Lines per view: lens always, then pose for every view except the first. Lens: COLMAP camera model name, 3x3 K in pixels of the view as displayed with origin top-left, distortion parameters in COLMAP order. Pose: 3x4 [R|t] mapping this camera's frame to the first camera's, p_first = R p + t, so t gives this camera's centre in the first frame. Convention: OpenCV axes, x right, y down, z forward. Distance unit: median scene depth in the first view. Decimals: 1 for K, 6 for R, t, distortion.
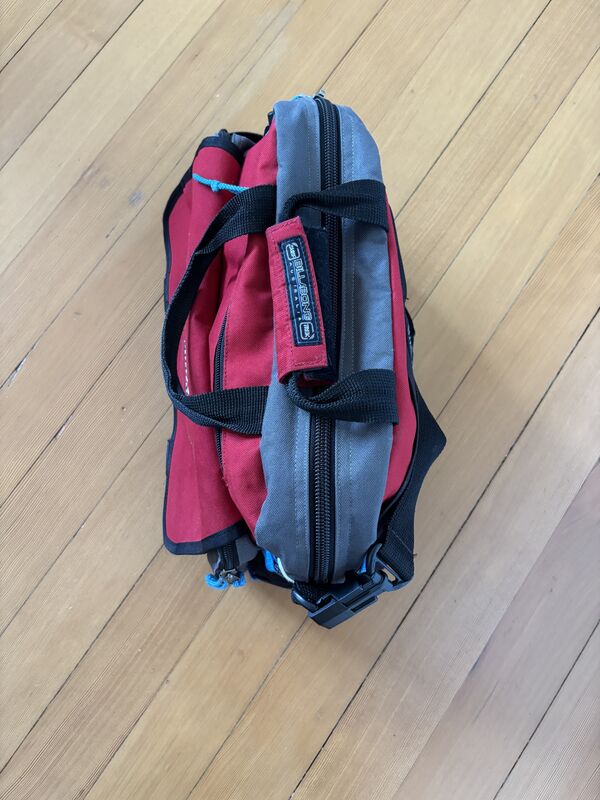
lens RADIAL K [[617.0, 0, 283.2], [0, 617.0, 387.9], [0, 0, 1]] dist [0.000659, -0.007723]
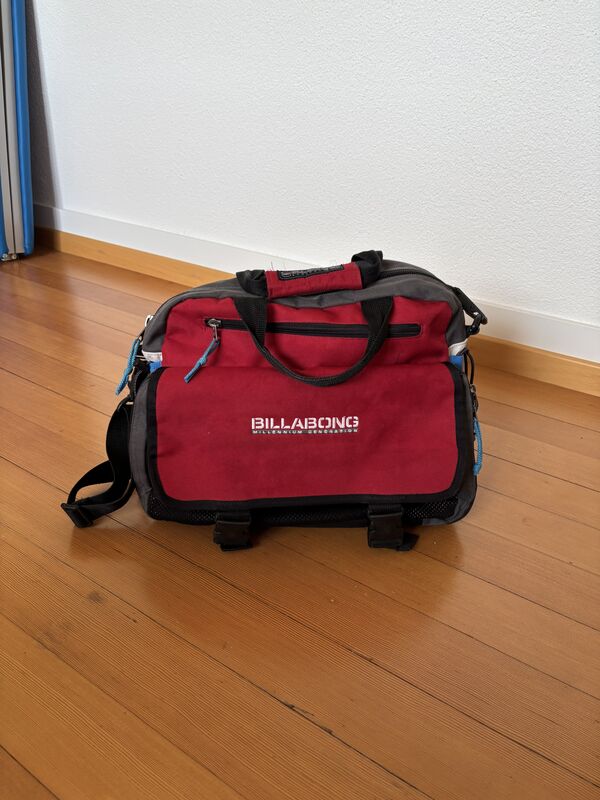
lens RADIAL K [[617.0, 0, 283.2], [0, 617.0, 387.9], [0, 0, 1]] dist [0.000659, -0.007723]
pose [[-0.010042, -0.451924, 0.892000, -1.053522], [0.976525, 0.187517, 0.105998, -0.224085], [-0.215168, 0.872125, 0.439432, 0.321019]]
